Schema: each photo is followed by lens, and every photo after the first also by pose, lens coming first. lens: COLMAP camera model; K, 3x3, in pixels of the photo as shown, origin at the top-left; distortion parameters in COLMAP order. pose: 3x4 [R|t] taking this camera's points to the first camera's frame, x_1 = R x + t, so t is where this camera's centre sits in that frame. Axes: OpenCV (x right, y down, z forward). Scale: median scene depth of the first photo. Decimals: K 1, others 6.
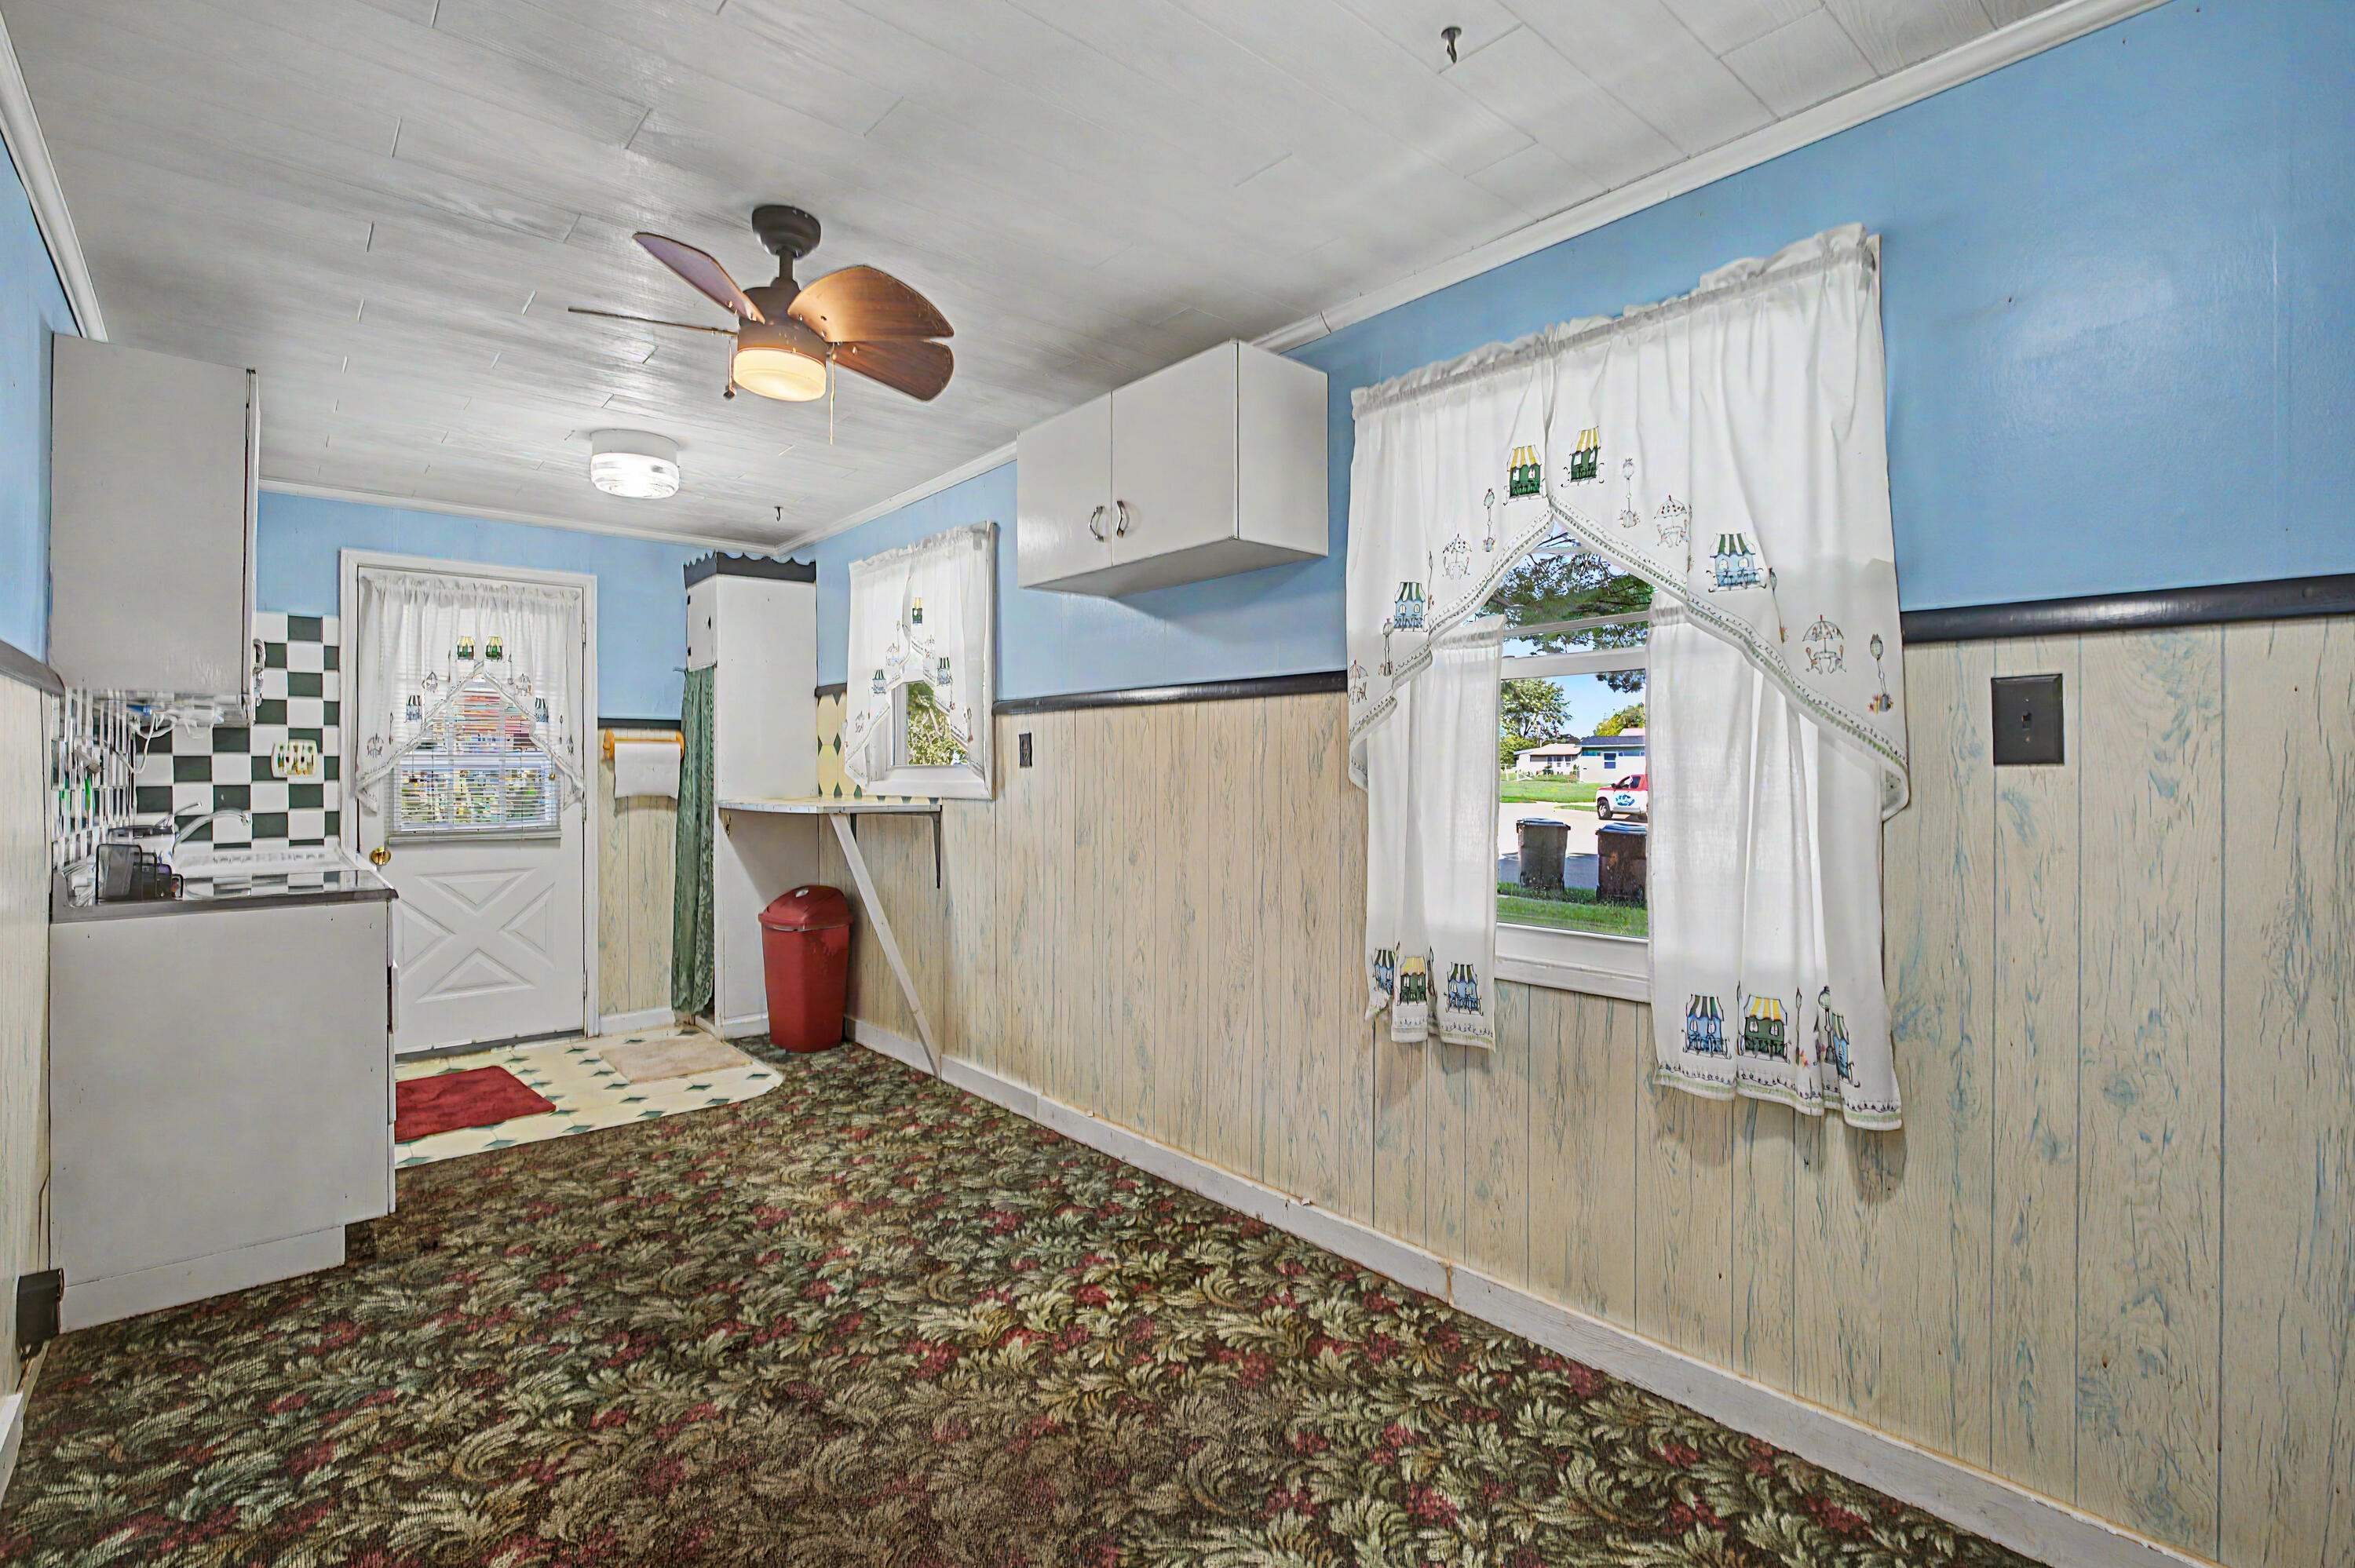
lens RADIAL K [[1072.3, 0, 1192.8], [0, 1072.3, 762.4], [0, 0, 1]] dist [-0.017042, 0.004056]
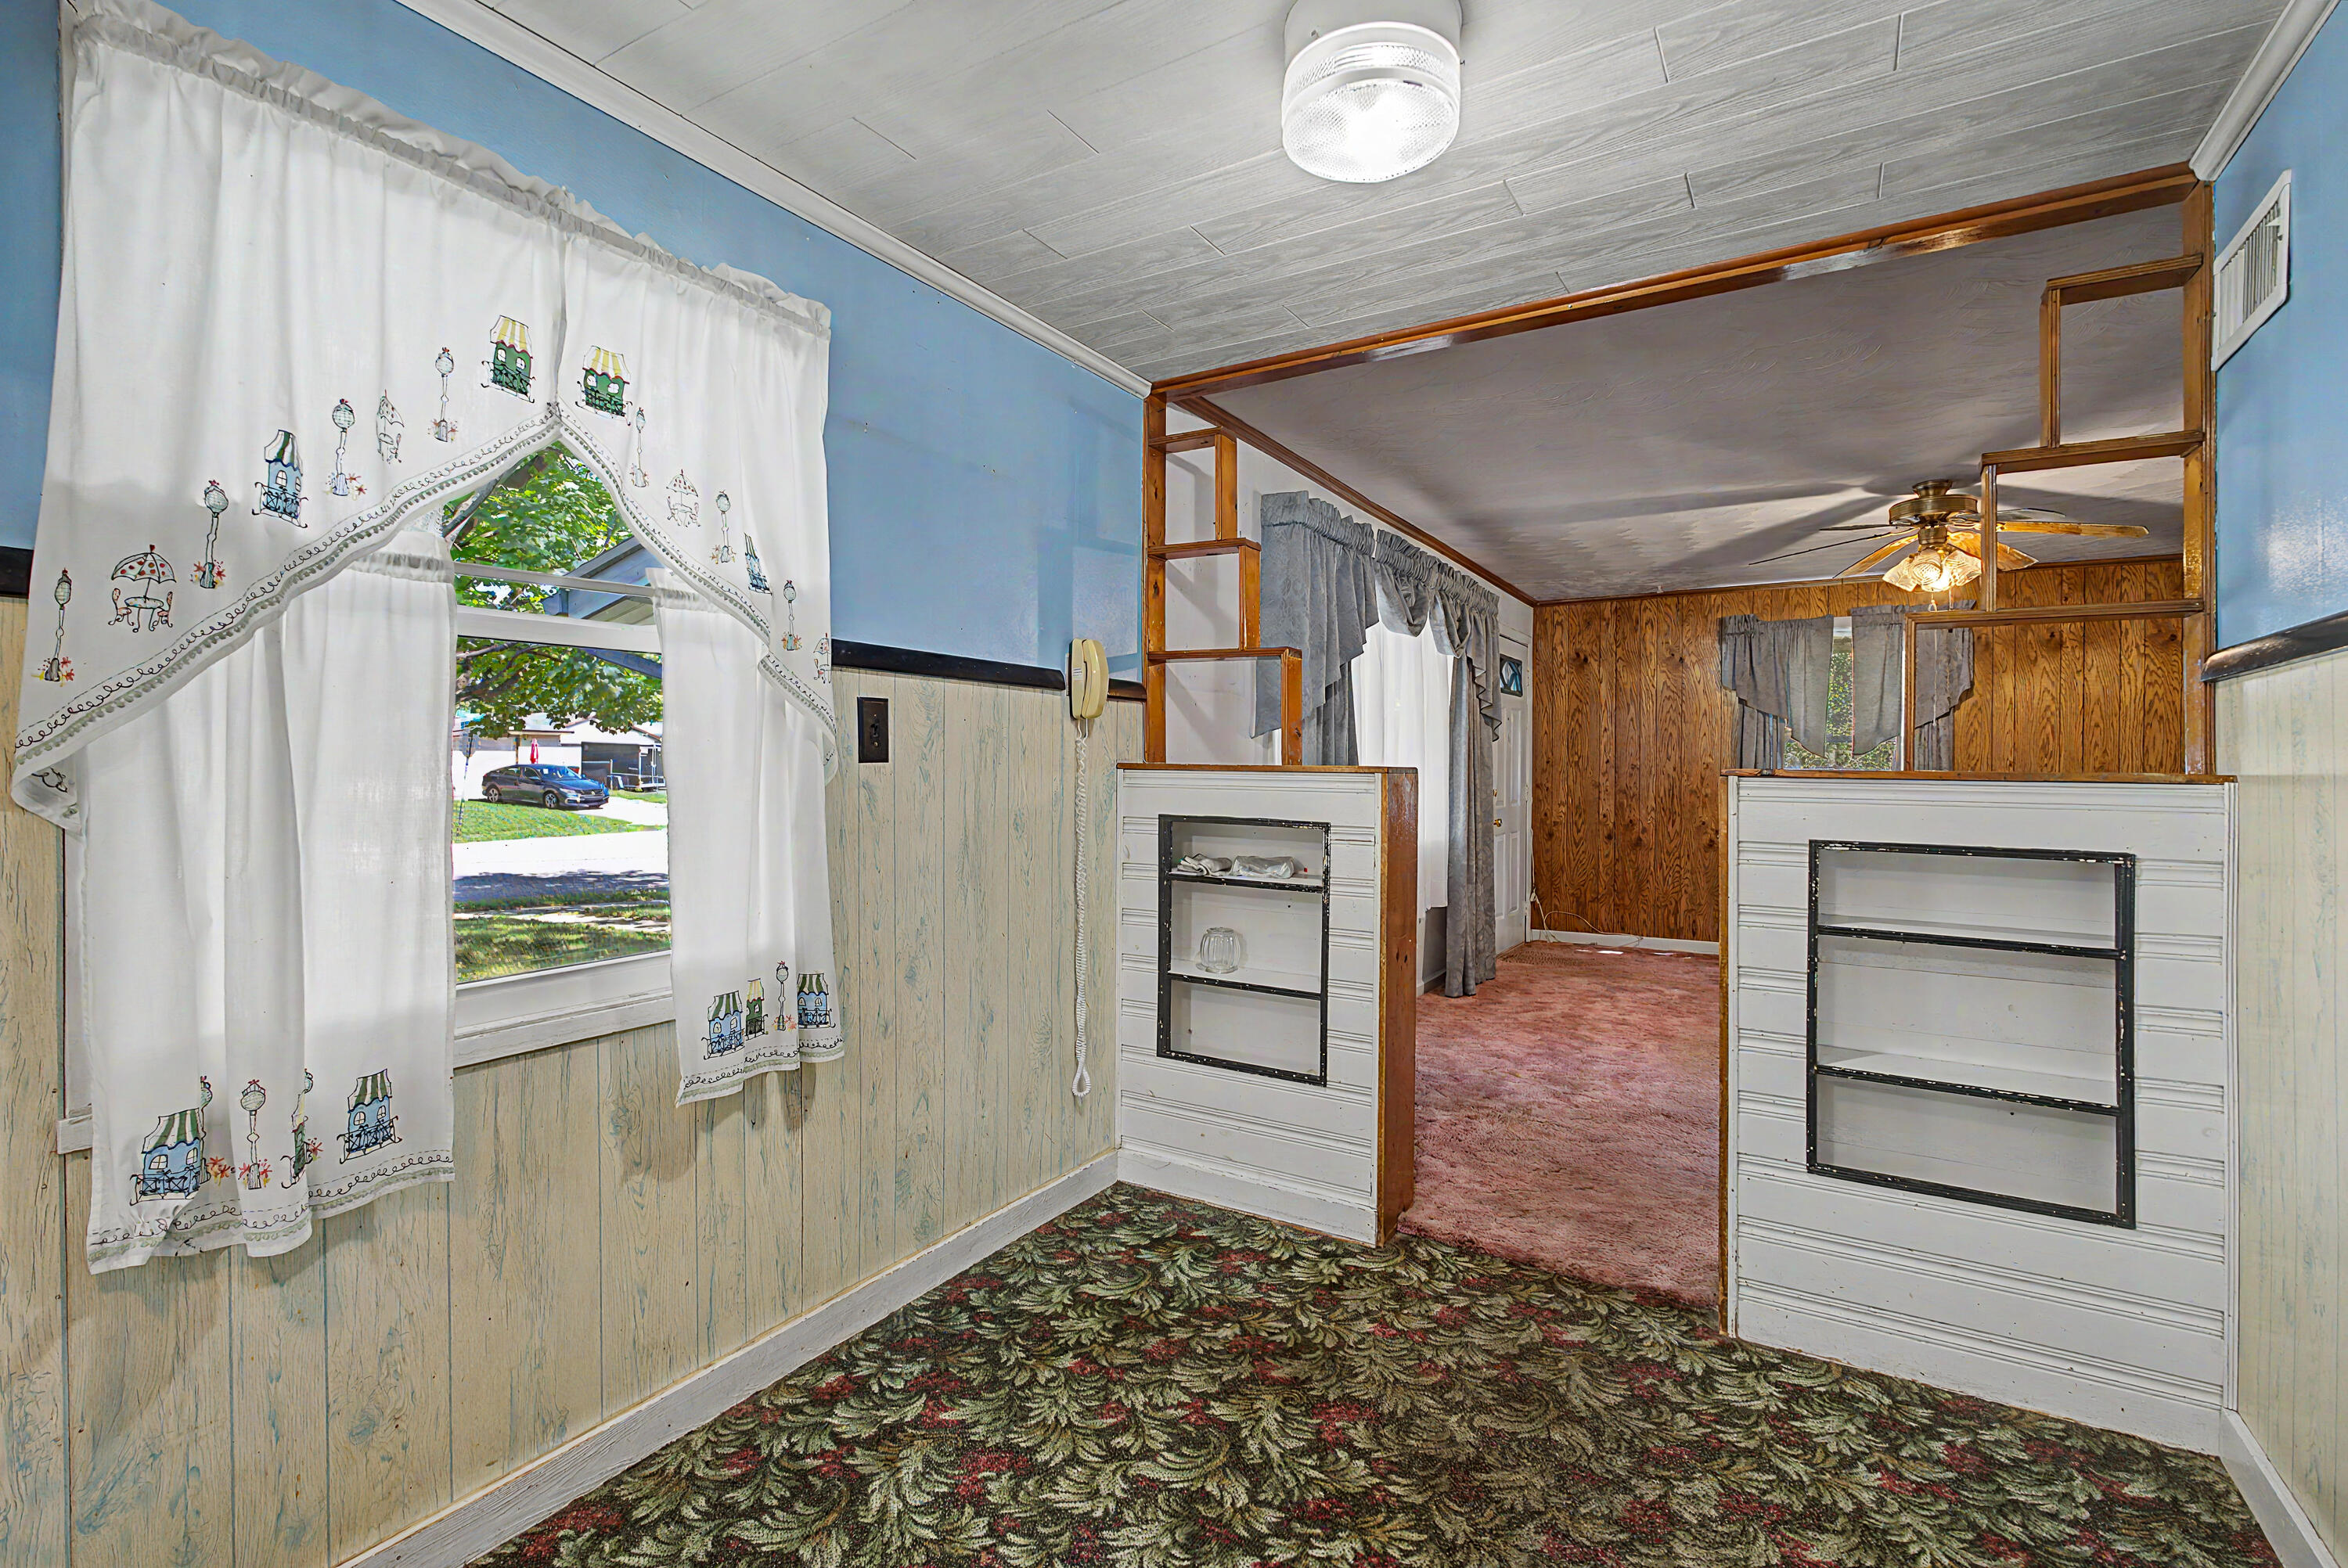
lens RADIAL K [[1069.1, 0, 1173.5], [0, 1069.1, 761.2], [0, 0, 1]] dist [-0.017042, 0.004056]
pose [[-0.292892, -0.000189, 0.956146, -0.501804], [-0.009376, 0.999952, -0.002675, 0.001372], [-0.956100, -0.009748, -0.292880, 0.765664]]
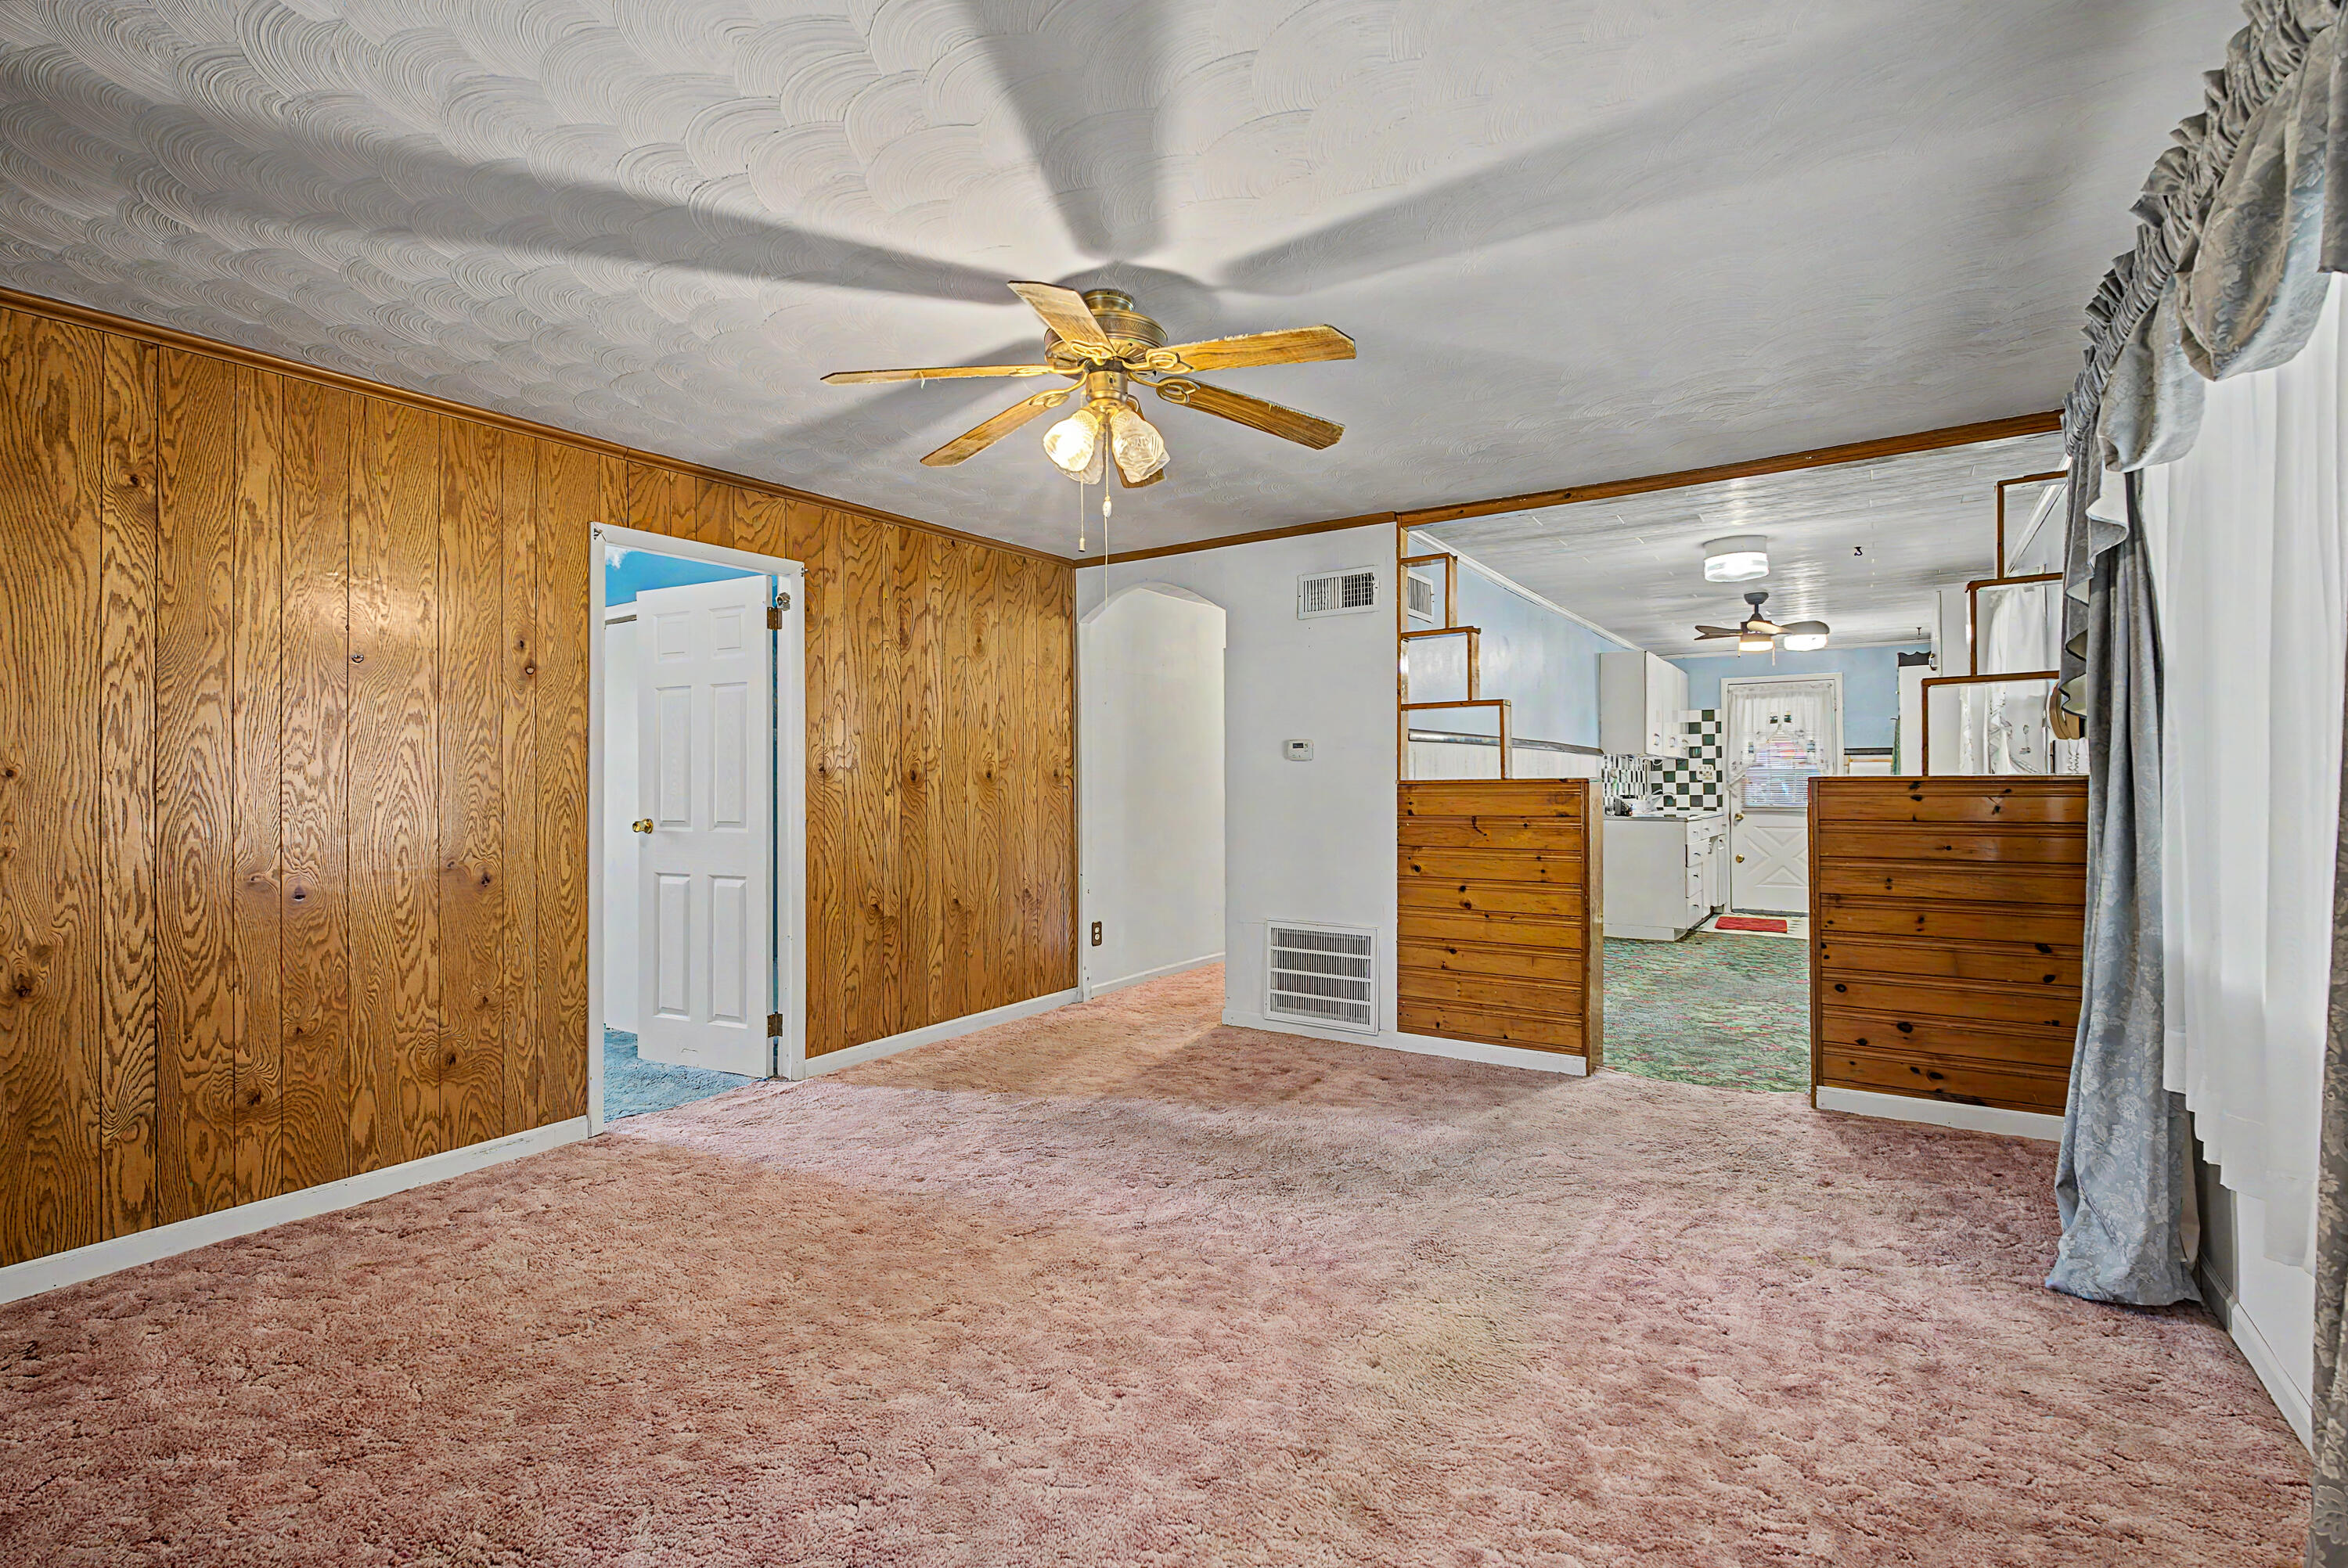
lens RADIAL K [[1069.1, 0, 1179.8], [0, 1069.1, 759.6], [0, 0, 1]] dist [-0.017042, 0.004056]
pose [[0.257748, -0.016533, -0.966071, 2.065103], [0.006821, 0.999860, -0.015292, -0.005608], [0.966188, -0.002648, 0.257824, -1.319265]]
